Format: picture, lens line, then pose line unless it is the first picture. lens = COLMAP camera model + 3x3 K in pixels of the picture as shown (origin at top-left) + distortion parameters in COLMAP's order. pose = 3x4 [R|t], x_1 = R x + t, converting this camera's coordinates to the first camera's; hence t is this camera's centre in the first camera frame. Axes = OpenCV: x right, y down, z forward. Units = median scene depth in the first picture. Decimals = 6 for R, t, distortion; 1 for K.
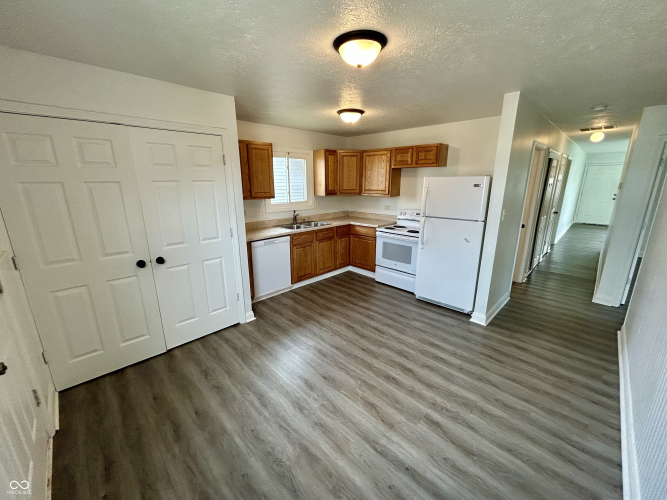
lens RADIAL K [[269.7, 0, 333.1], [0, 269.7, 248.3], [0, 0, 1]] dist [-0.002940, 0.004096]
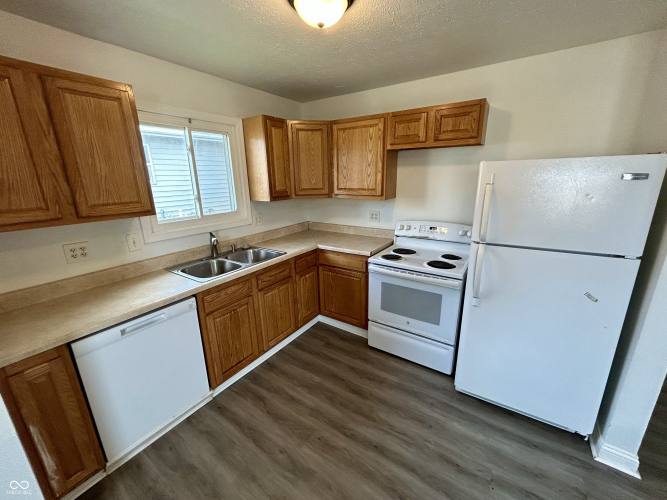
lens RADIAL K [[269.7, 0, 333.1], [0, 269.7, 248.3], [0, 0, 1]] dist [-0.002940, 0.004096]
pose [[0.981078, -0.065766, 0.182100, -0.010005], [0.062597, 0.997771, 0.023106, -0.107478], [-0.183214, -0.011270, 0.983008, 0.447212]]
